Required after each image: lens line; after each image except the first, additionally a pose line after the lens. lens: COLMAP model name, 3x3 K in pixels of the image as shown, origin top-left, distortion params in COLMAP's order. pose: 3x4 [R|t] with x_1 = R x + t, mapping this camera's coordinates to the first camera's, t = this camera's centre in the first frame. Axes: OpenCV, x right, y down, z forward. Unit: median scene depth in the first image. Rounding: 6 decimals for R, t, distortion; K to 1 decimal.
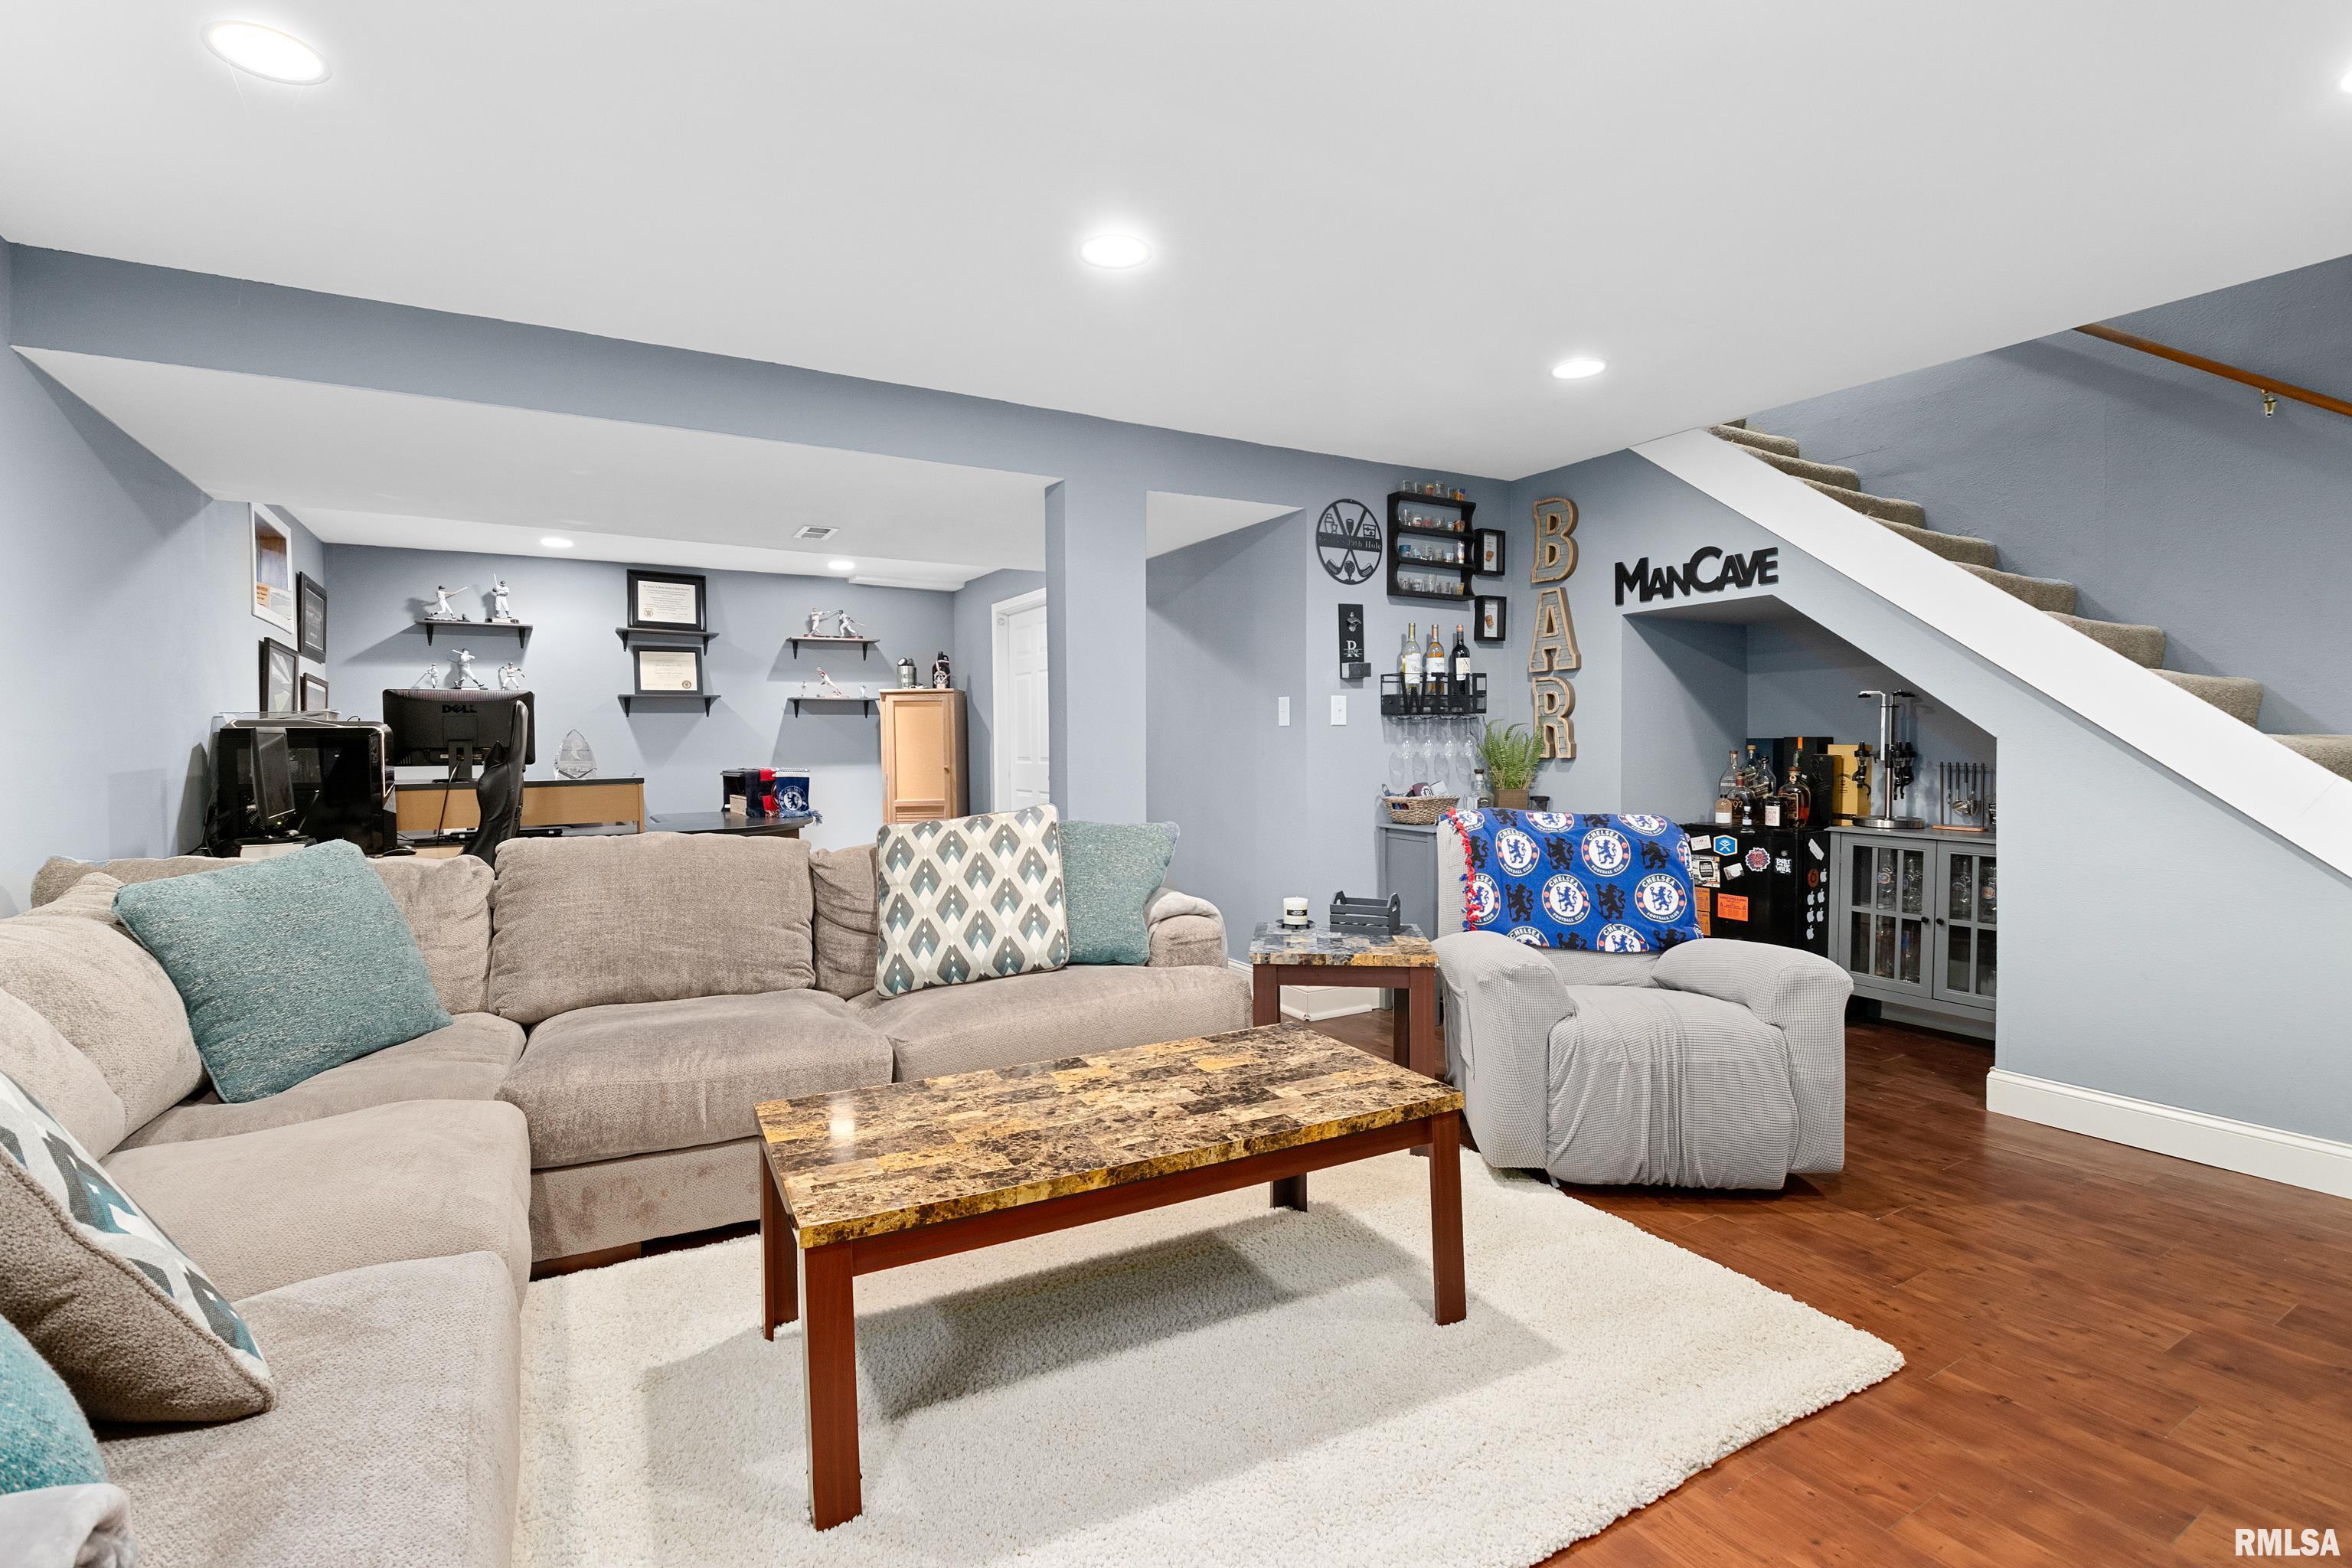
lens RADIAL K [[1089.8, 0, 1193.5], [0, 1089.8, 779.2], [0, 0, 1]] dist [-0.004141, -0.000448]
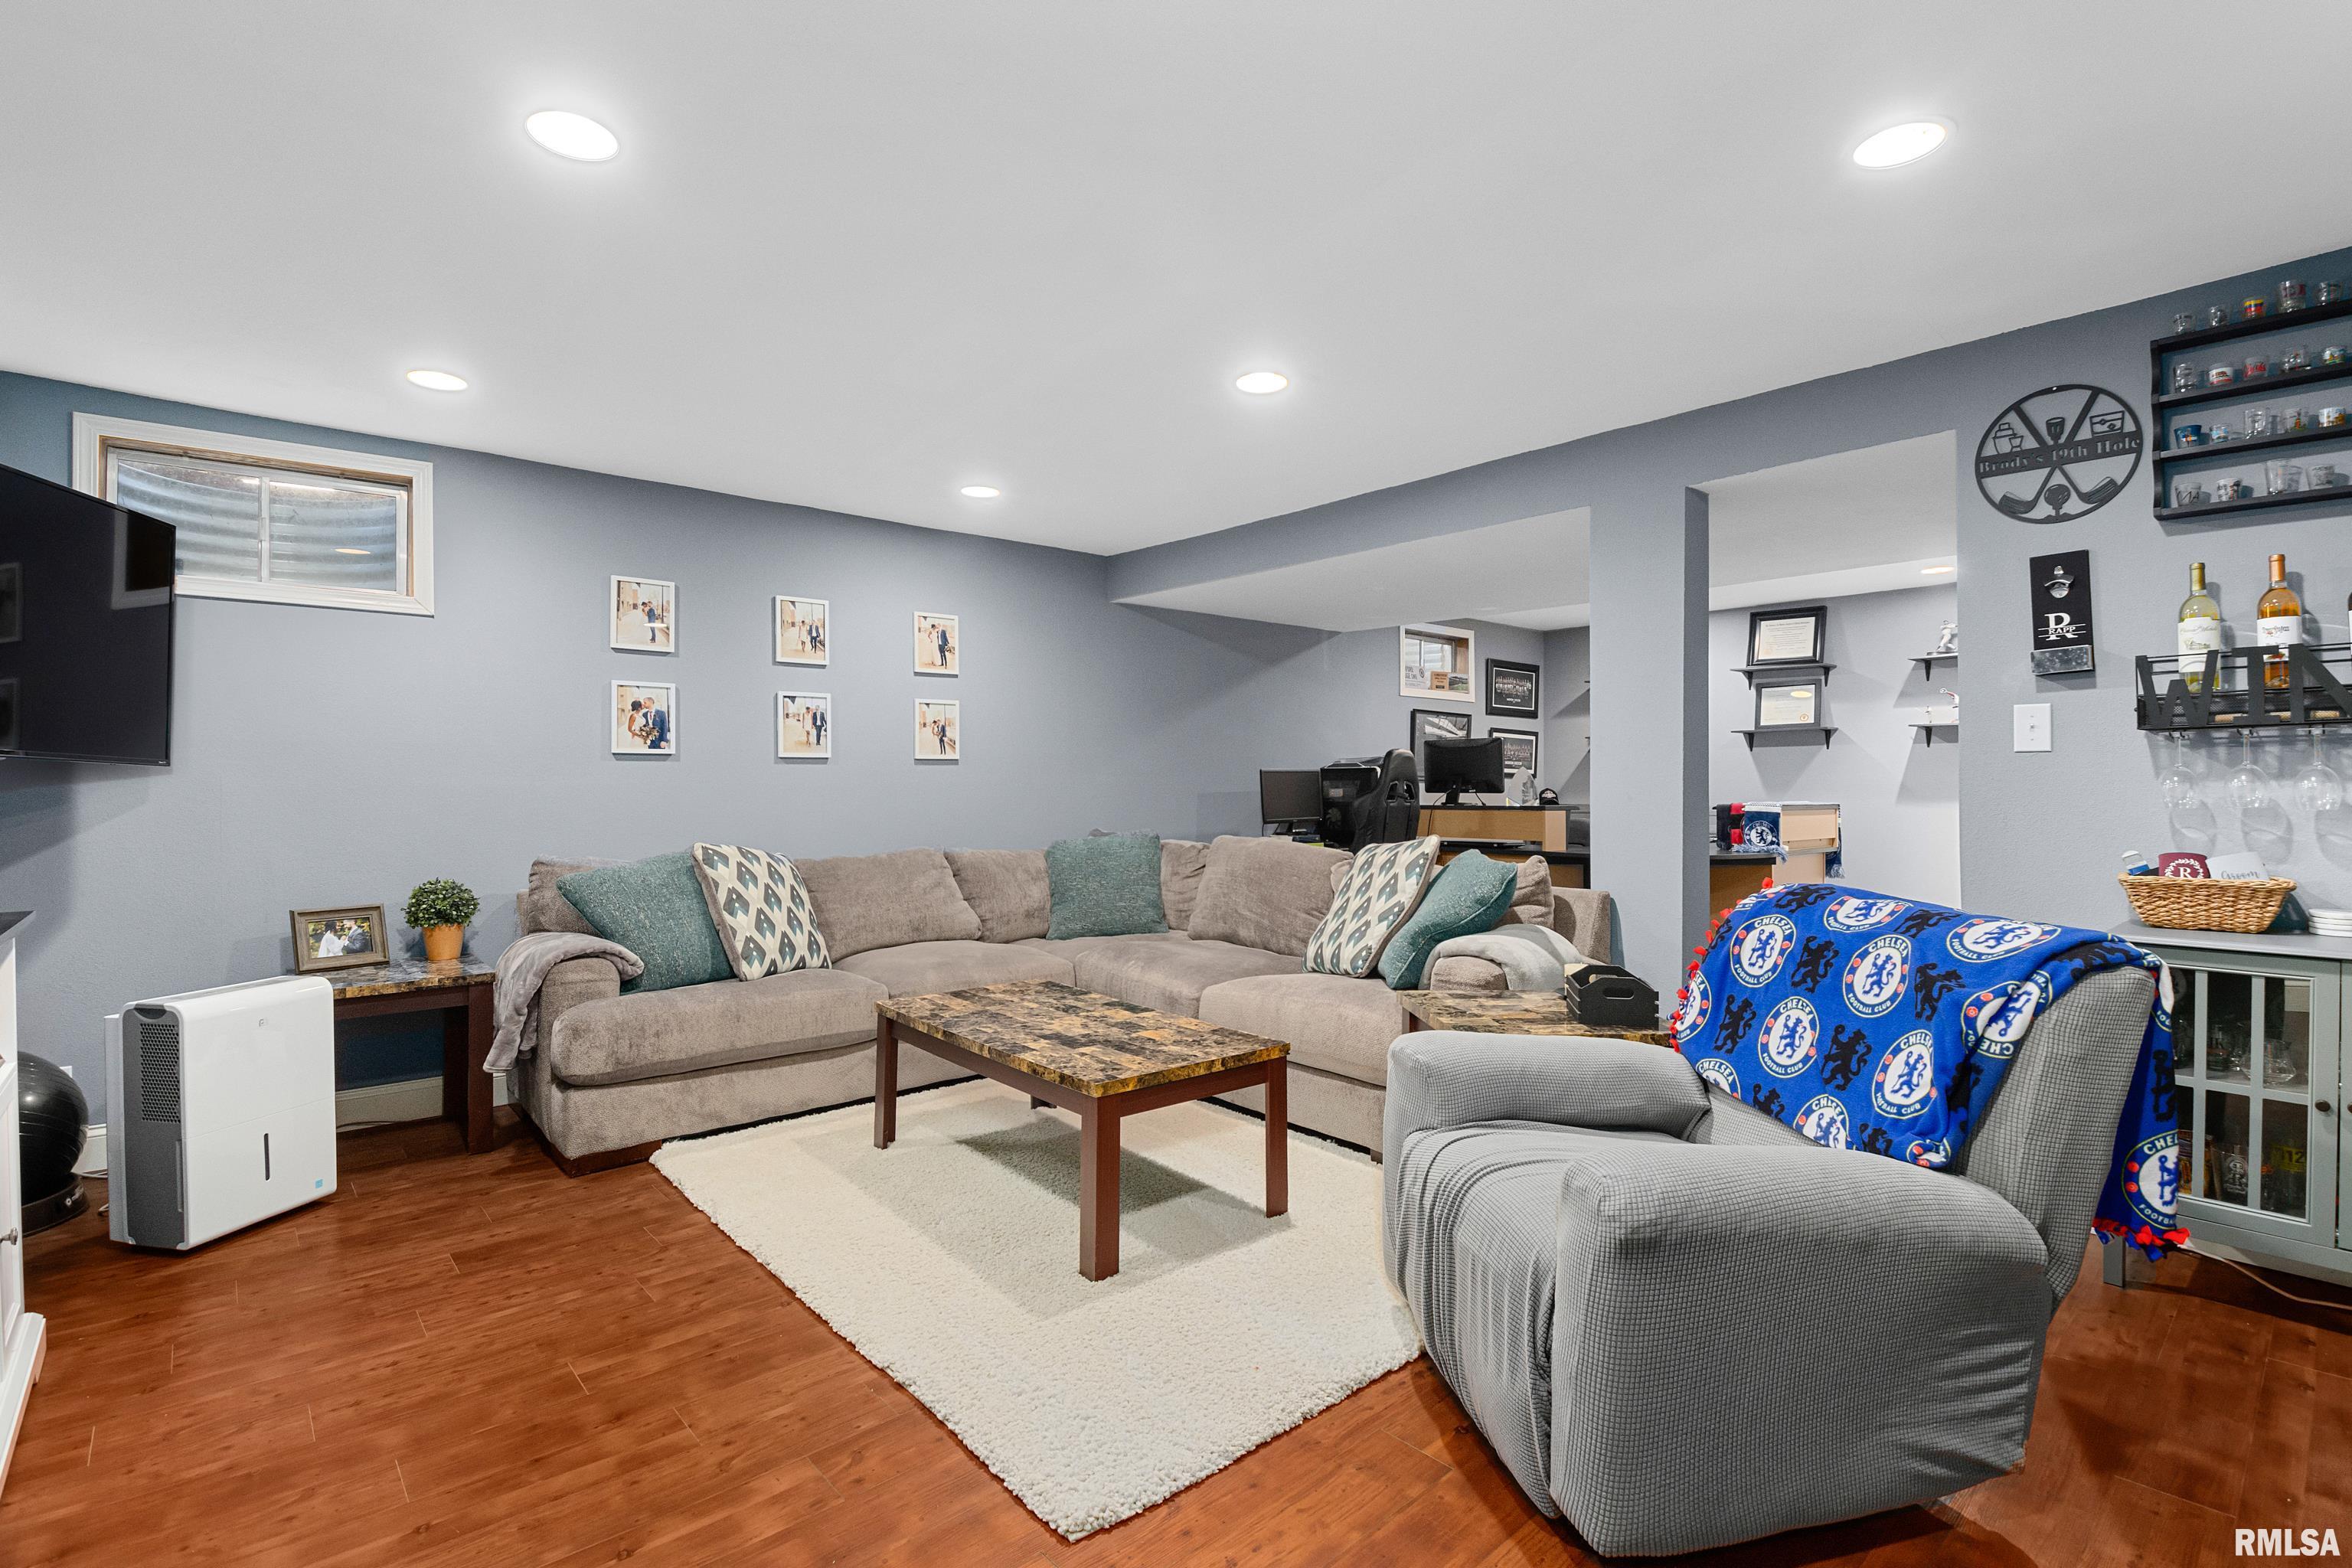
lens RADIAL K [[1089.8, 0, 1183.2], [0, 1089.8, 788.5], [0, 0, 1]] dist [-0.004141, -0.000448]
pose [[0.192459, 0.012425, -0.981226, 0.711225], [-0.030637, 0.999508, 0.006647, -0.019131], [0.980827, 0.028782, 0.192745, 0.437289]]
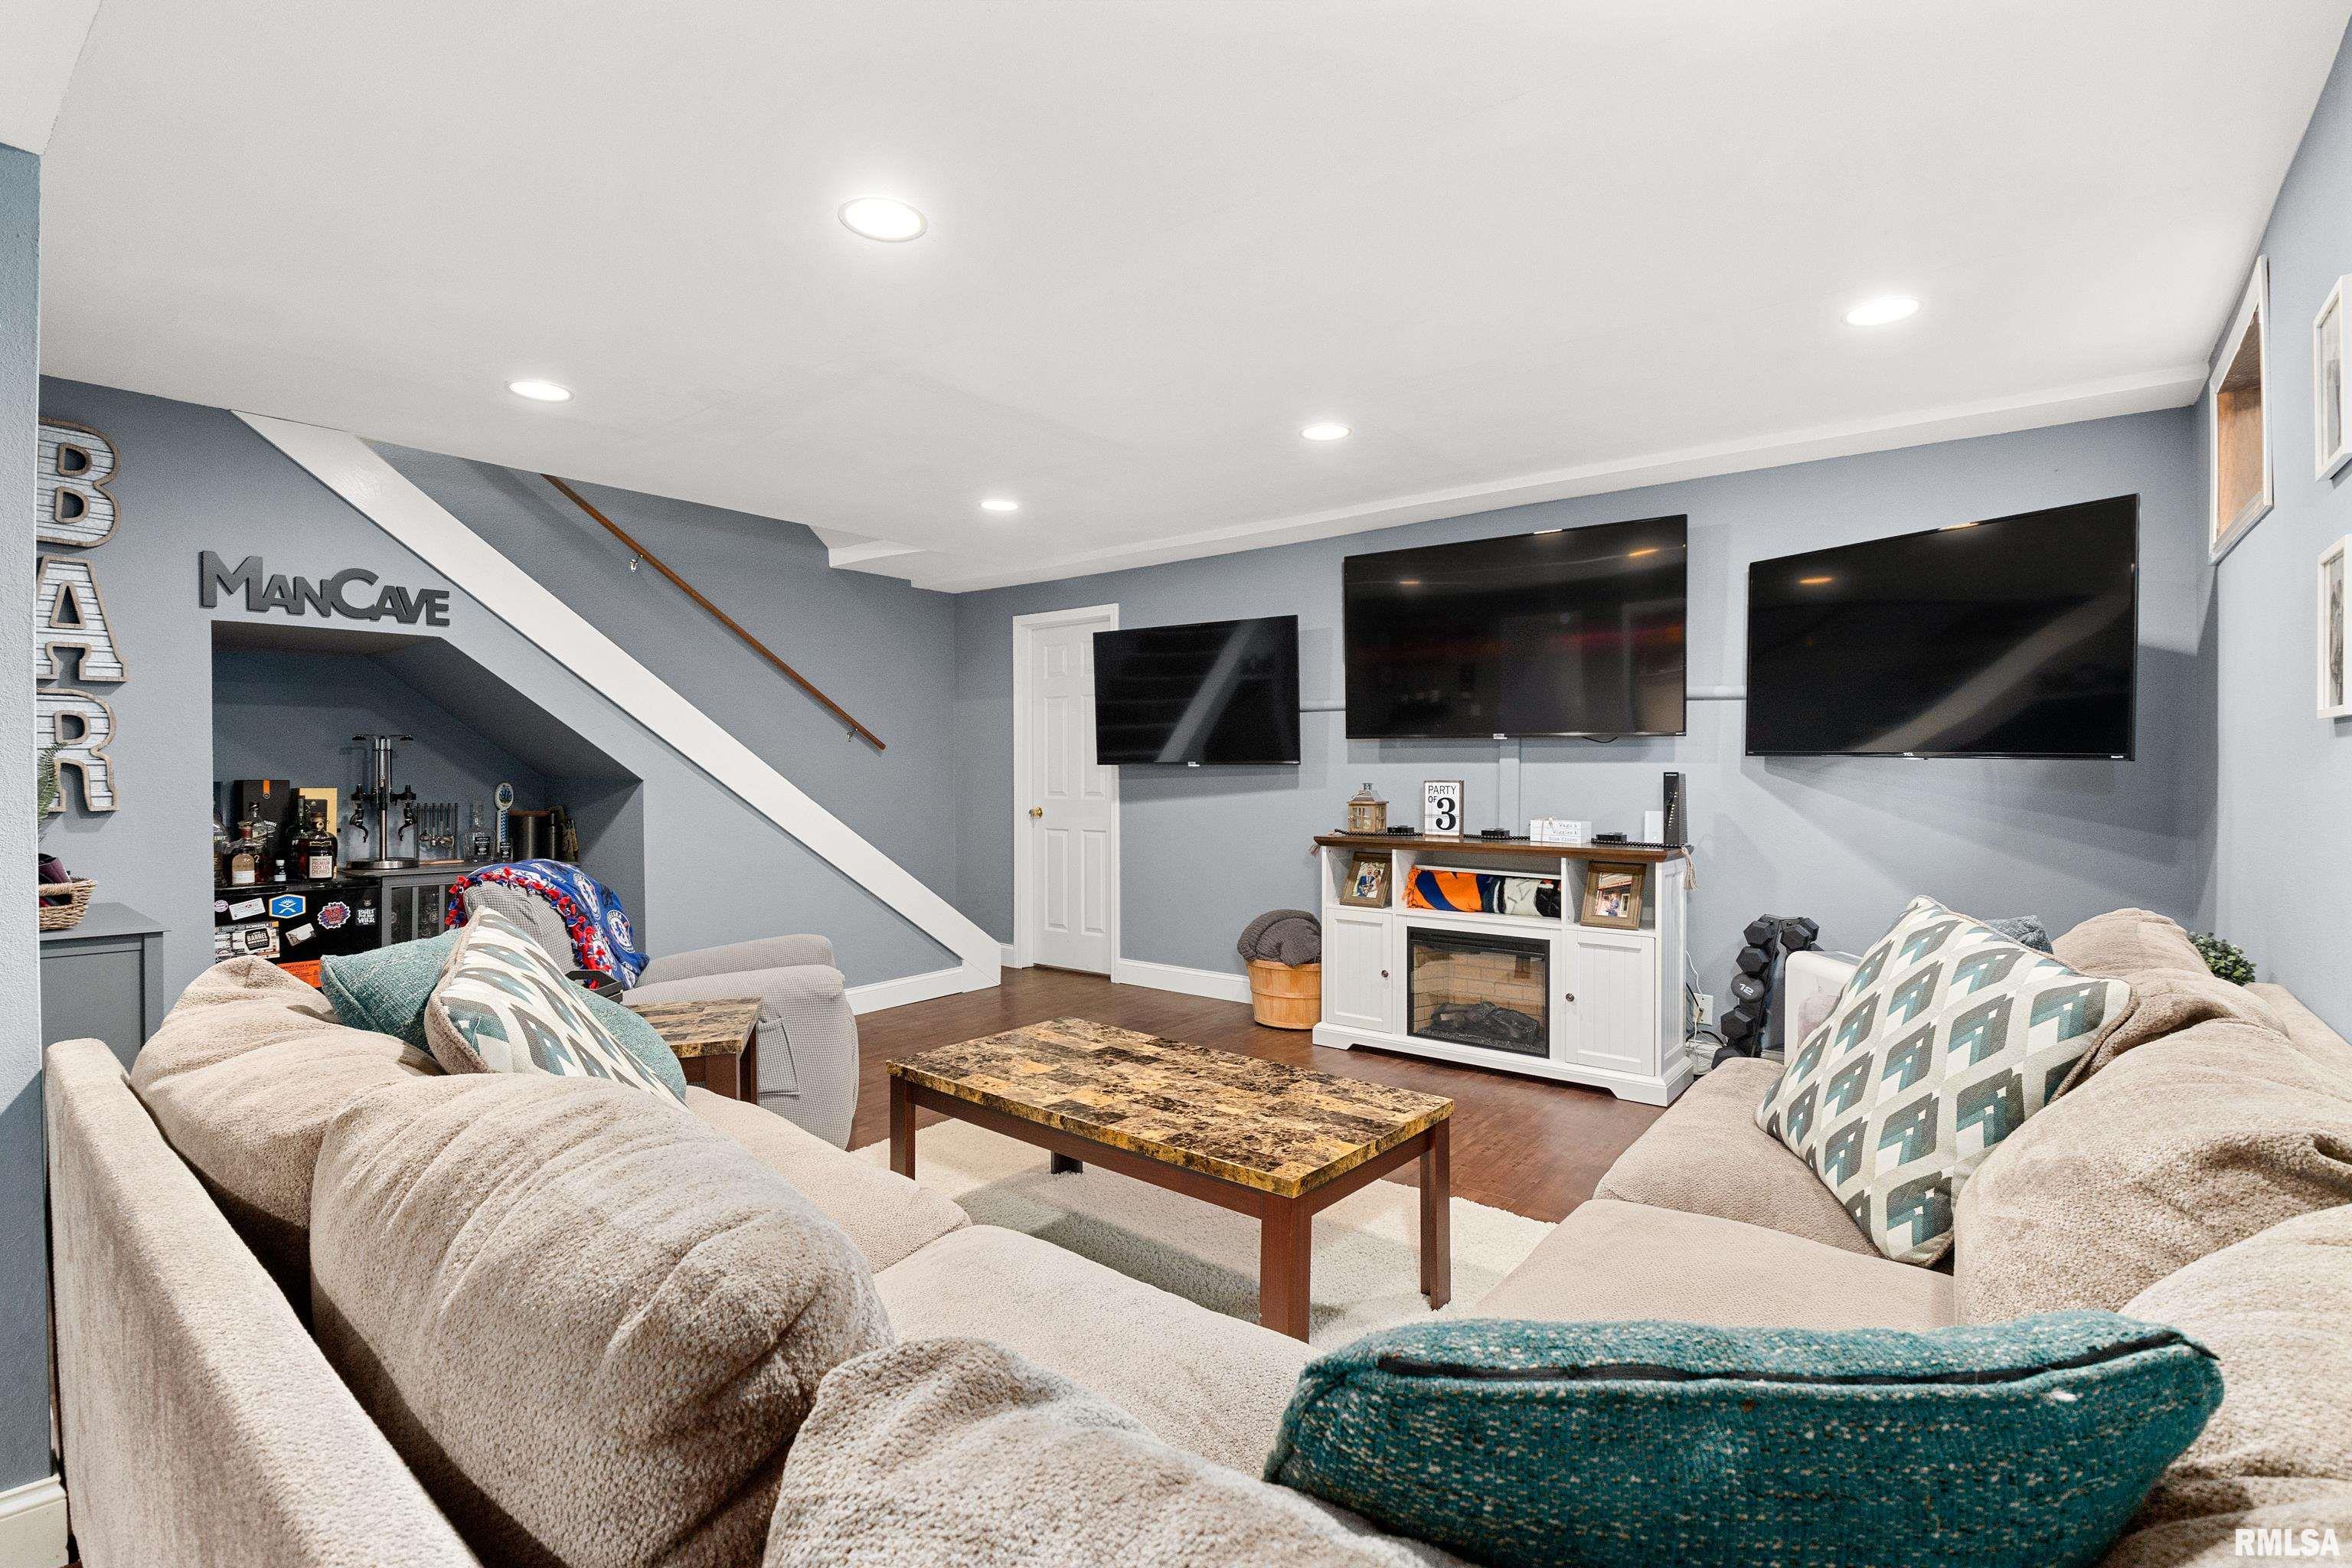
lens RADIAL K [[1089.8, 0, 1186.4], [0, 1089.8, 772.7], [0, 0, 1]] dist [-0.004141, -0.000448]
pose [[-0.373859, 0.001590, 0.927484, -0.616023], [0.036476, 0.999250, 0.012990, -0.032200], [-0.926768, 0.038687, -0.373636, 0.710505]]
